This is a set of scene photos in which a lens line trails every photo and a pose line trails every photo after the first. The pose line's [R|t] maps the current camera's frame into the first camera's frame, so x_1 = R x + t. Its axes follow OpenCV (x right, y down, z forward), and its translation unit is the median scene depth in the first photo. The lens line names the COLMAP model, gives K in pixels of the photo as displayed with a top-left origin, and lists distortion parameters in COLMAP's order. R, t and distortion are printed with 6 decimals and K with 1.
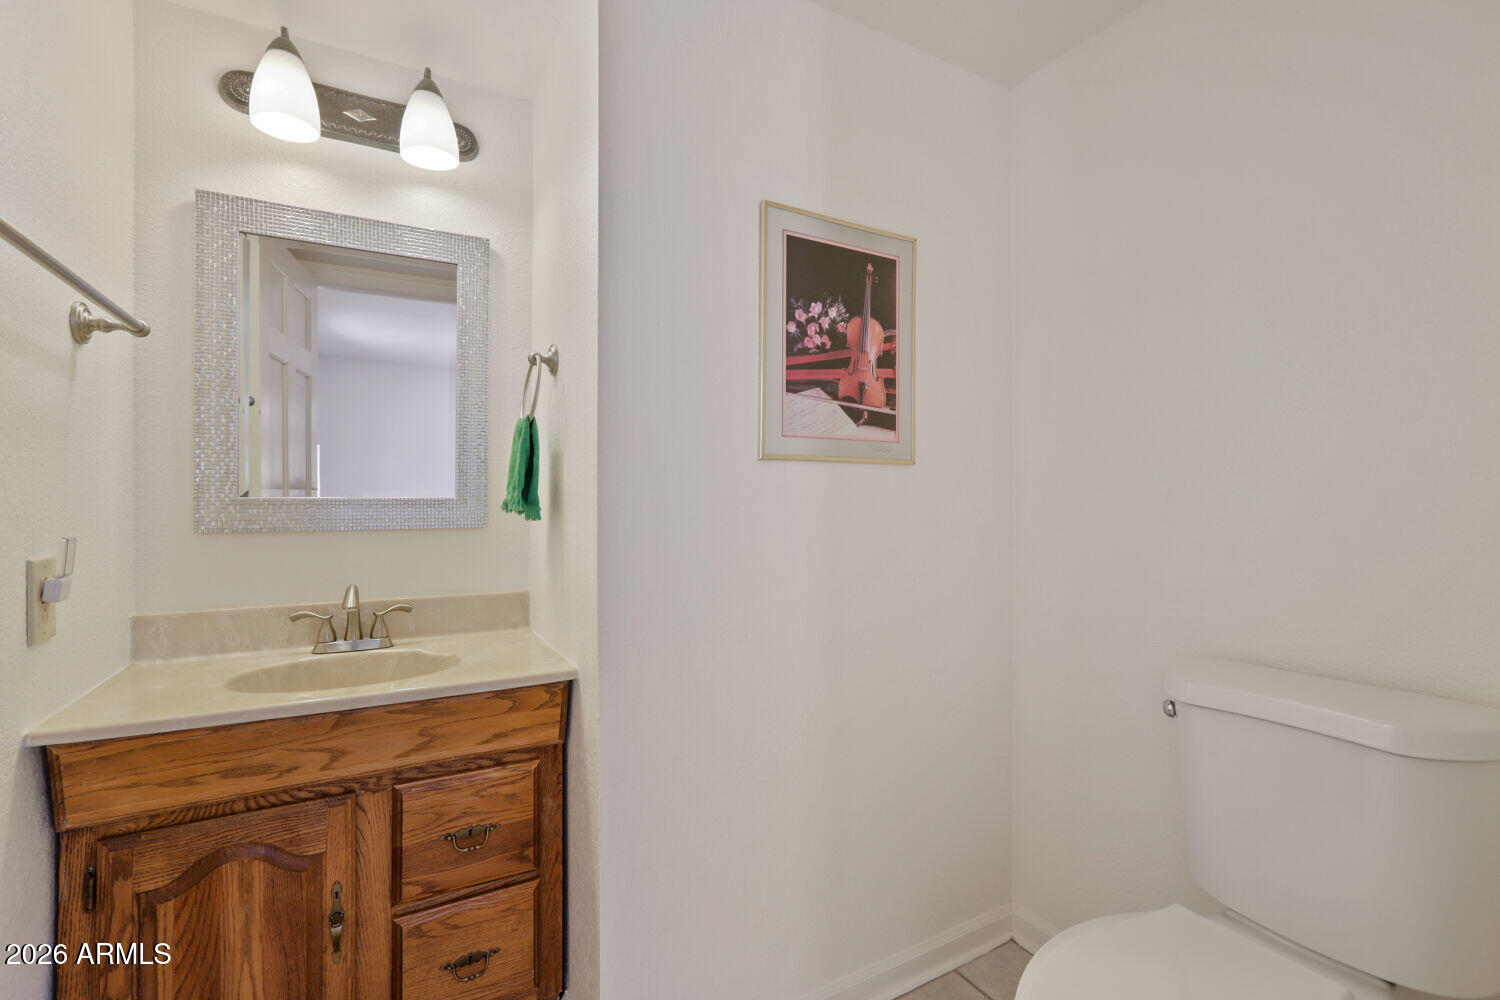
lens RADIAL K [[683.2, 0, 752.3], [0, 683.2, 500.3], [0, 0, 1]] dist [-0.020148, 0.006281]
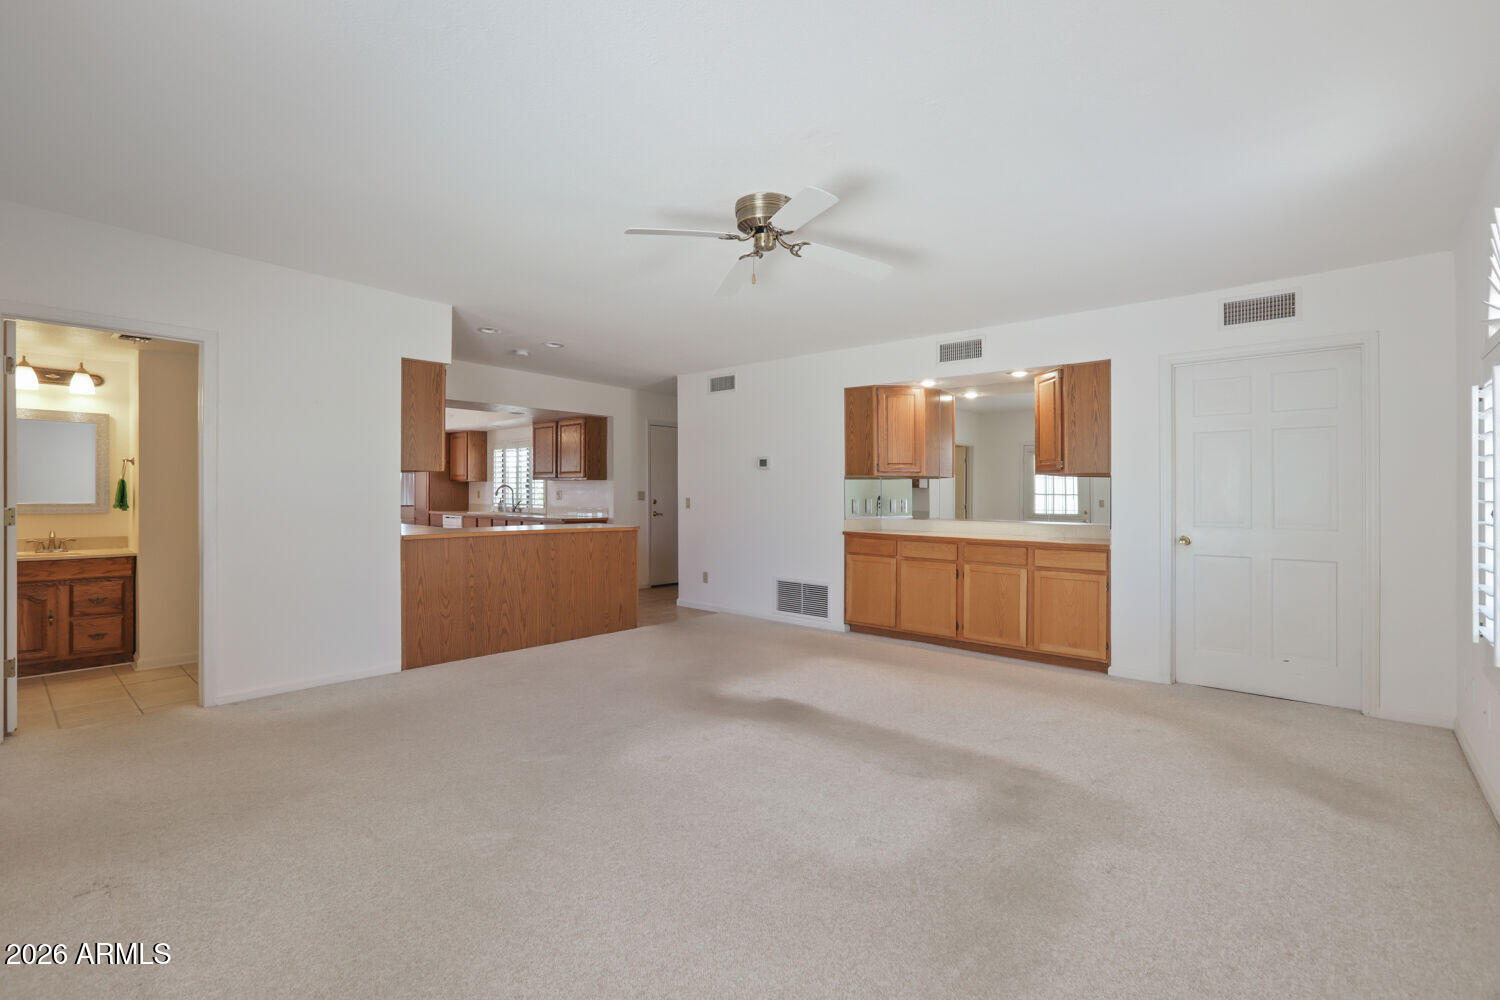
lens RADIAL K [[683.2, 0, 770.0], [0, 683.2, 503.5], [0, 0, 1]] dist [-0.020148, 0.006281]
pose [[0.941382, 0.004980, 0.337307, 1.684648], [-0.010204, 0.999854, 0.013716, -0.090593], [-0.337189, -0.016354, 0.941295, -3.454840]]
